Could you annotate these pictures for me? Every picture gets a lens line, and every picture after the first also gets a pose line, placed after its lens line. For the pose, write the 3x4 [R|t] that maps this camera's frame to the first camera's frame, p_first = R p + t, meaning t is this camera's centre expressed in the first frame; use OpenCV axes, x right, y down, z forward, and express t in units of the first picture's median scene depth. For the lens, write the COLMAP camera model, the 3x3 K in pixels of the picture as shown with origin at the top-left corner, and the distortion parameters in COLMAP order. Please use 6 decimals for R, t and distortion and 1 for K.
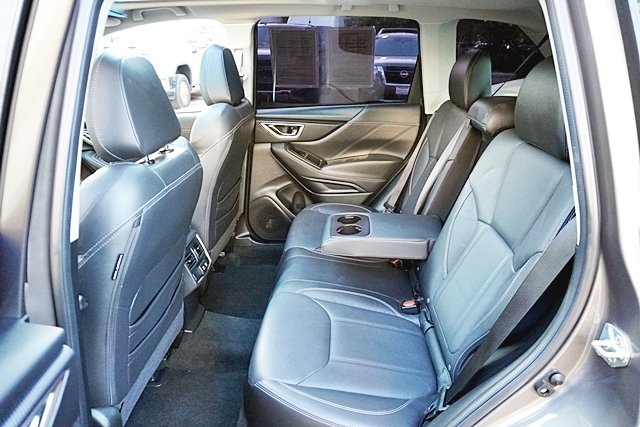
lens RADIAL K [[430.3, 0, 320.0], [0, 430.3, 213.5], [0, 0, 1]] dist [-0.045786, 0.037046]
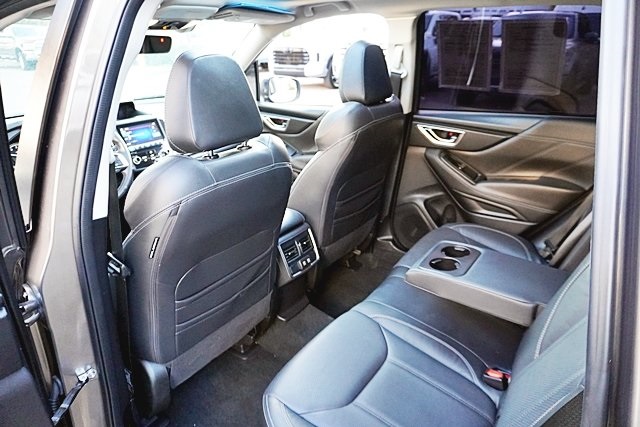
lens RADIAL K [[430.3, 0, 320.0], [0, 430.3, 213.5], [0, 0, 1]] dist [-0.045786, 0.037046]
pose [[0.849970, 0.198802, -0.487882, 0.168946], [-0.188180, 0.979543, 0.071303, -0.049123], [0.492077, 0.031204, 0.869992, 0.097211]]
